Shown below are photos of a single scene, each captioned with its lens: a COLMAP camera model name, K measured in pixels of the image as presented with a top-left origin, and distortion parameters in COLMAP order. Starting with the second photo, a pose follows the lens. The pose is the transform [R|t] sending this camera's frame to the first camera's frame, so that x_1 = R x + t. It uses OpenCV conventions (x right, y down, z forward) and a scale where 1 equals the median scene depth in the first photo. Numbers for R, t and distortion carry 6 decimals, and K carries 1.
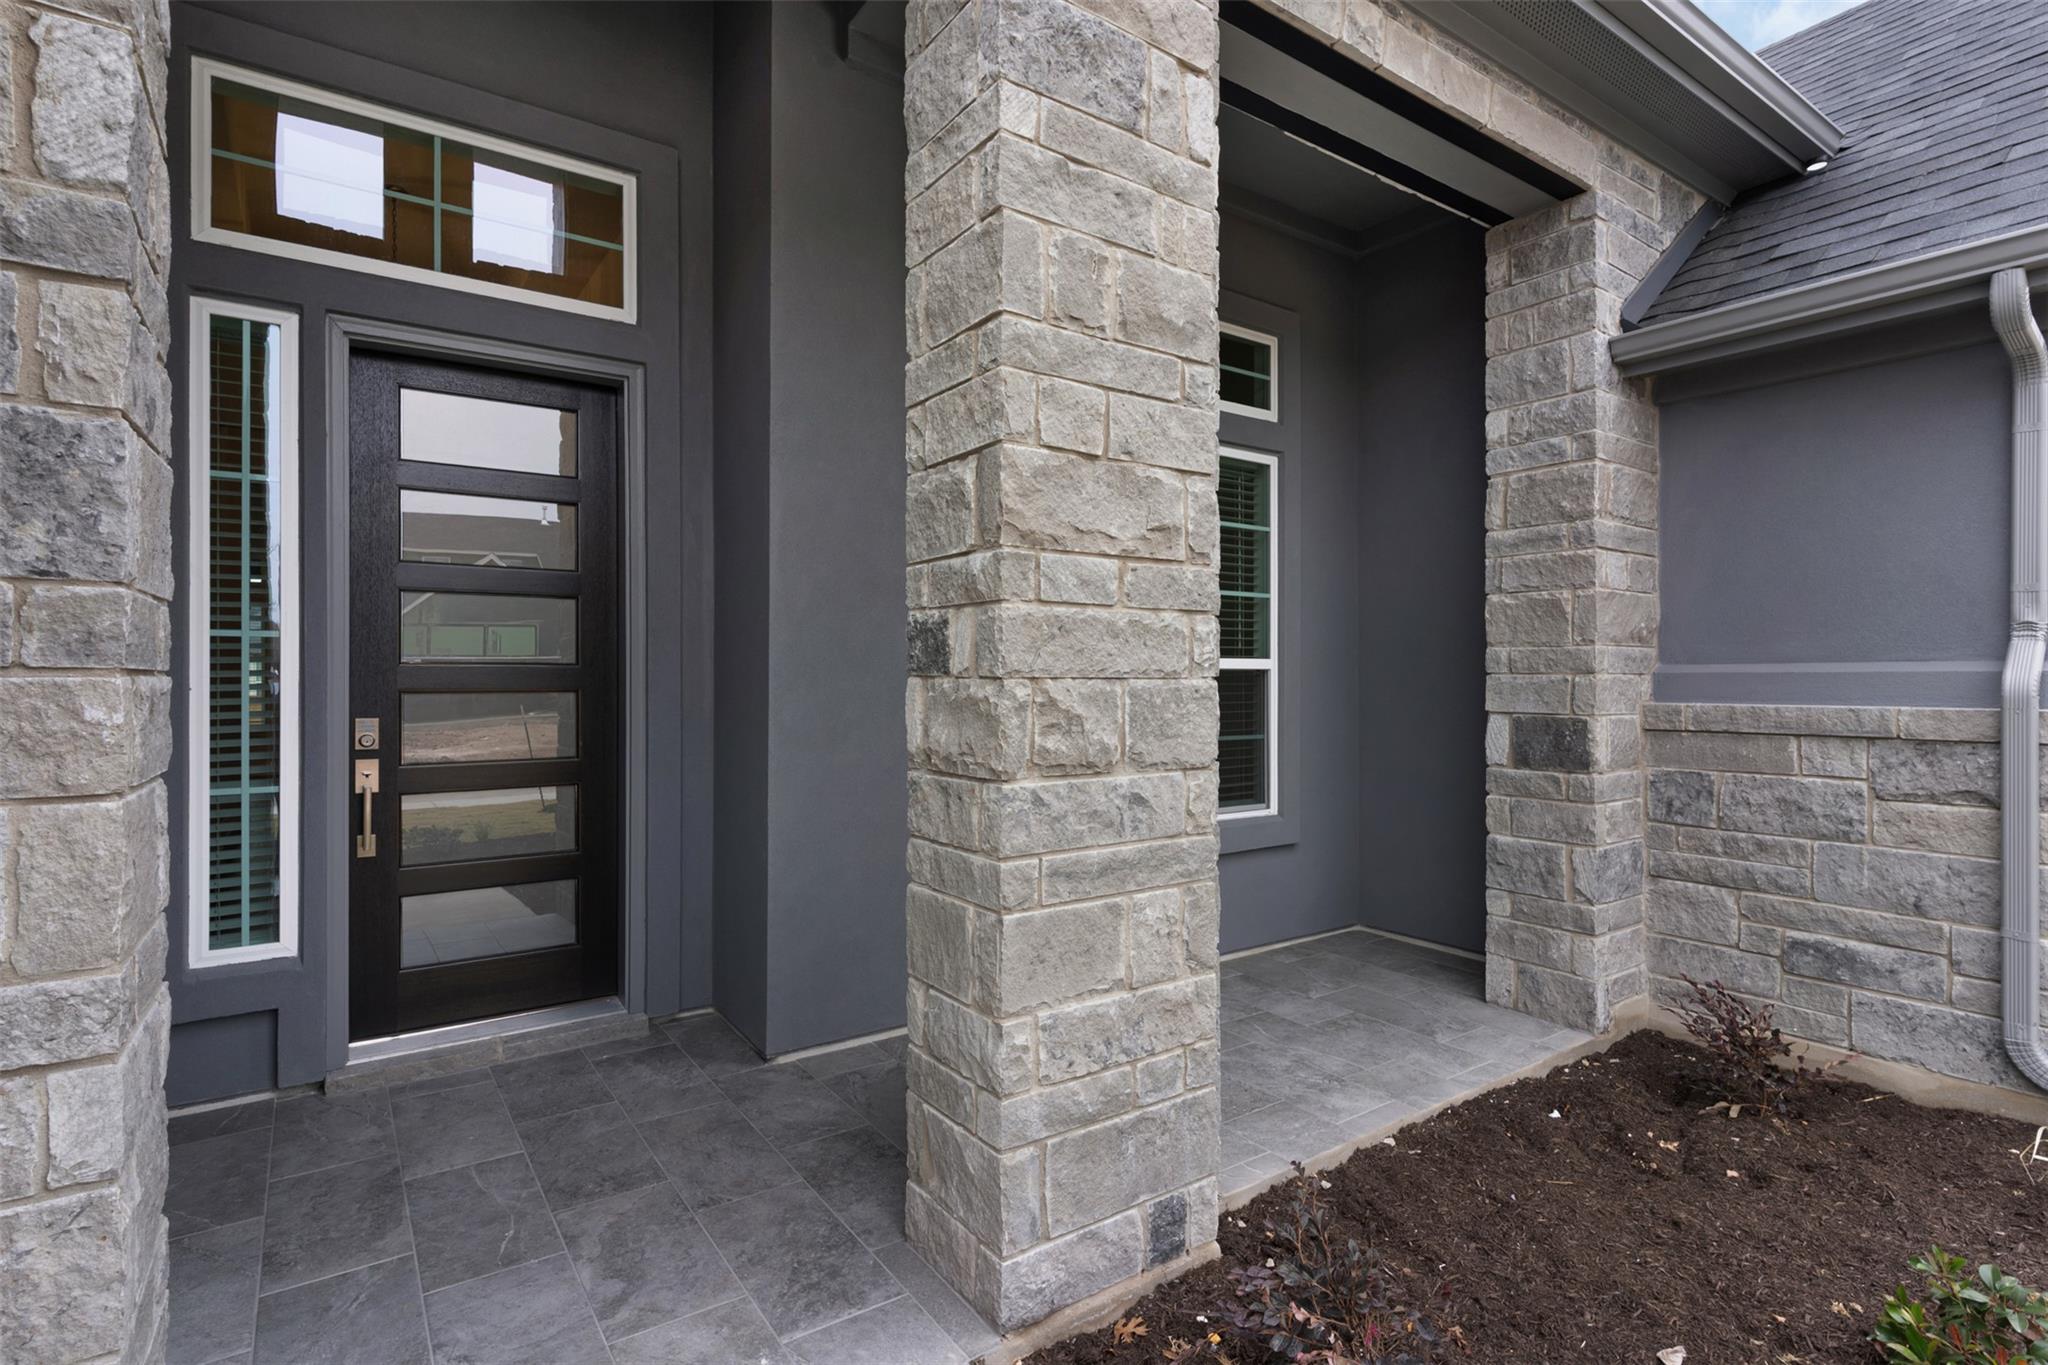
lens RADIAL K [[996.6, 0, 1014.5], [0, 996.6, 678.5], [0, 0, 1]] dist [-0.003660, -0.000209]
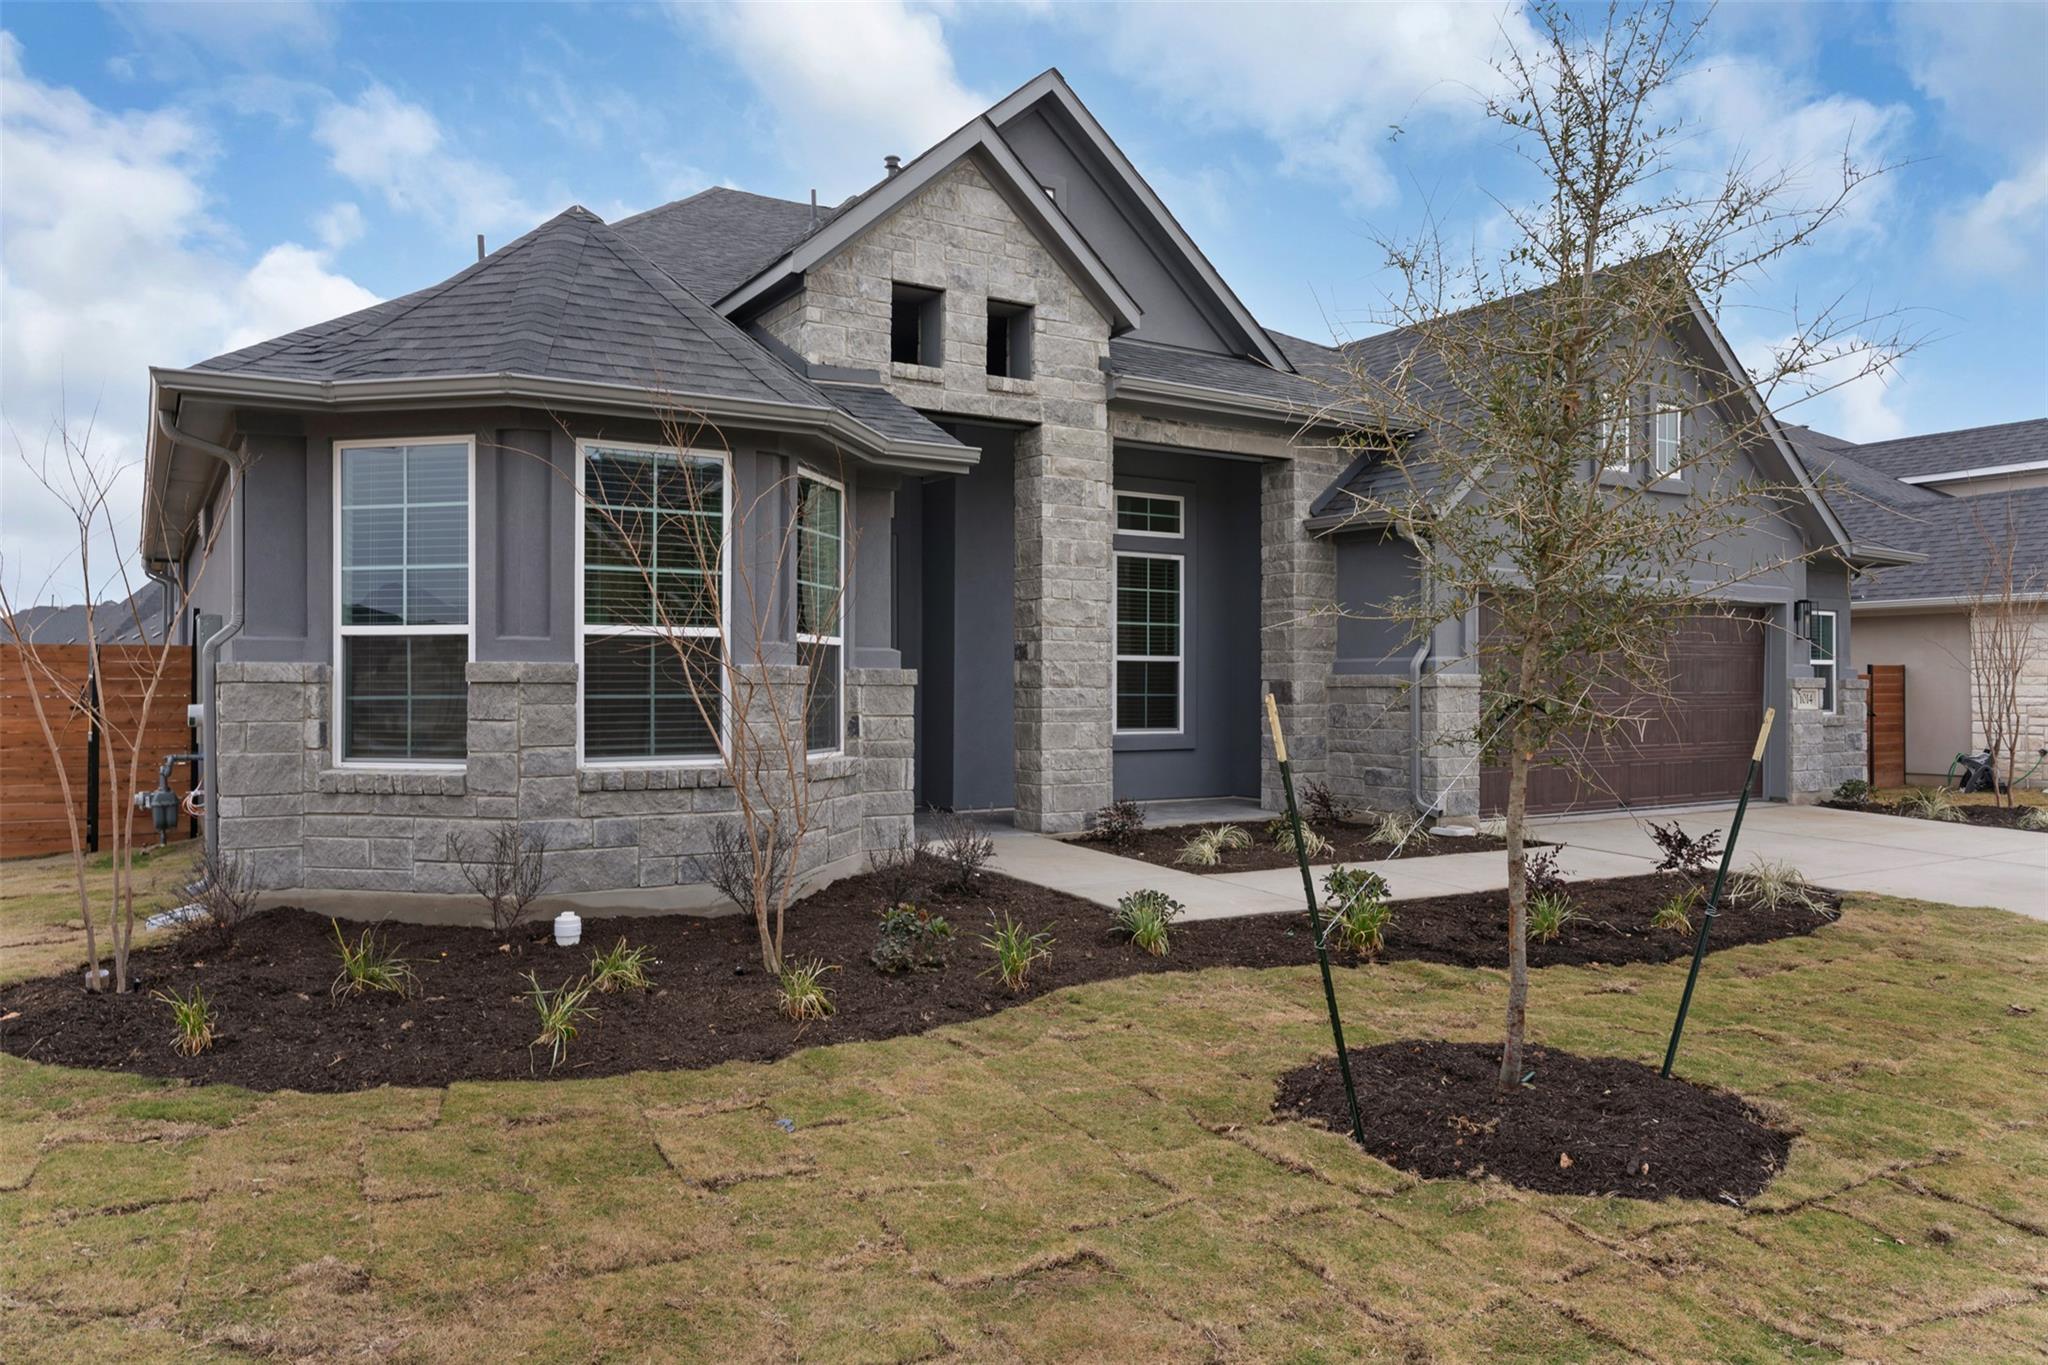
lens RADIAL K [[1399.4, 0, 1020.0], [0, 1399.4, 676.8], [0, 0, 1]] dist [0.003532, 0.000825]
pose [[0.999008, 0.001813, -0.044496, 0.120770], [-0.002130, 0.999973, -0.007076, 0.086814], [0.044482, 0.007164, 0.998985, -3.729619]]
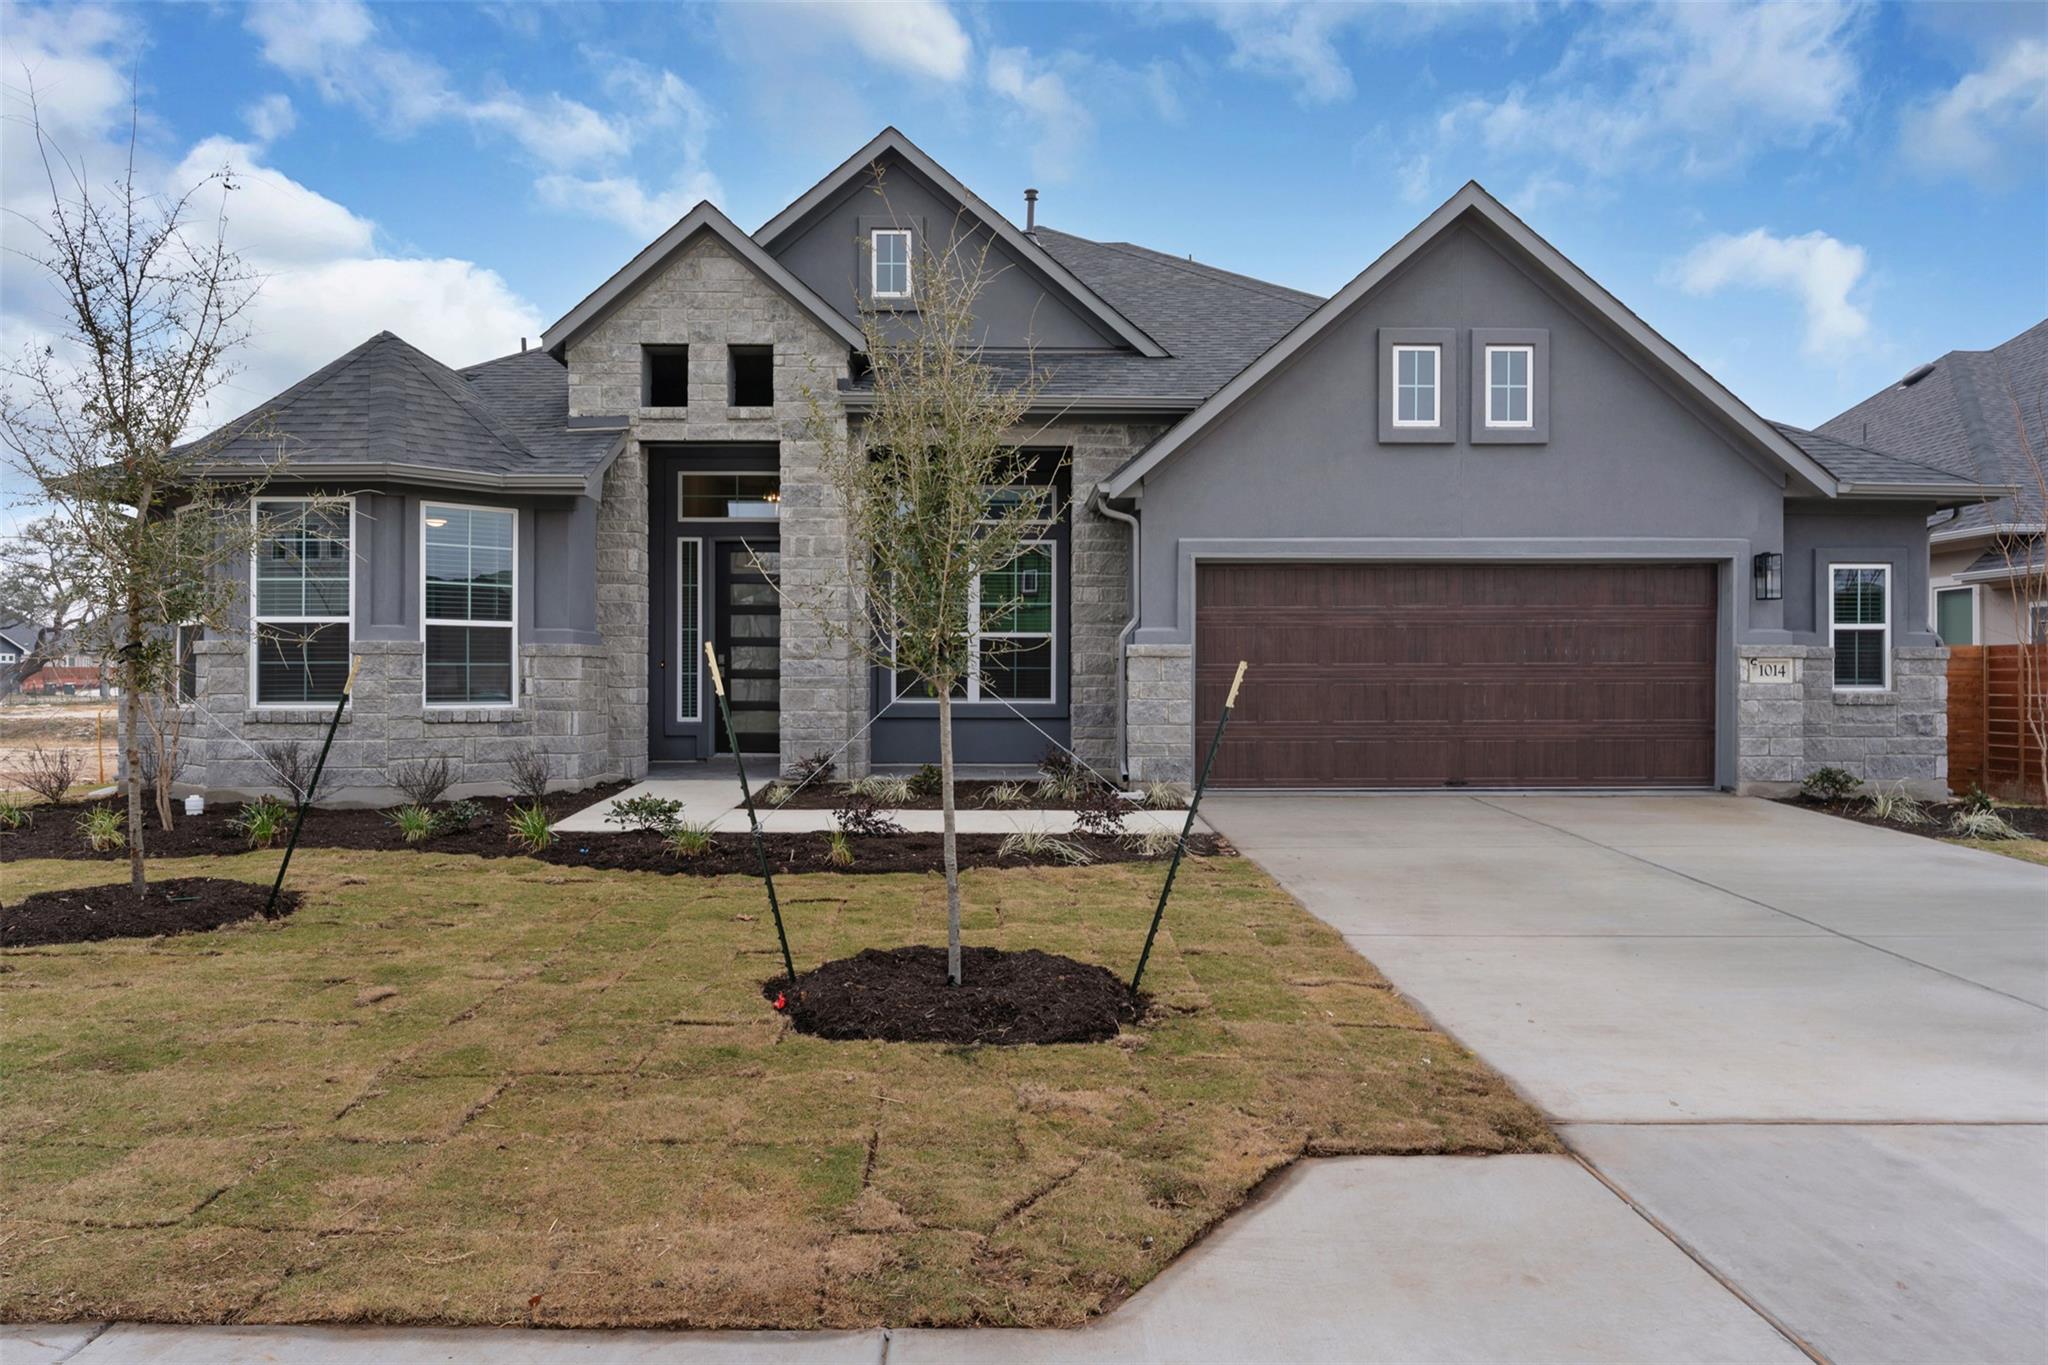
lens RADIAL K [[1399.4, 0, 1030.2], [0, 1399.4, 685.1], [0, 0, 1]] dist [0.003532, 0.000825]
pose [[0.830884, 0.003298, -0.556436, 3.913959], [-0.000489, 0.999986, 0.005196, 0.161366], [0.556446, -0.004045, 0.830874, -3.214278]]
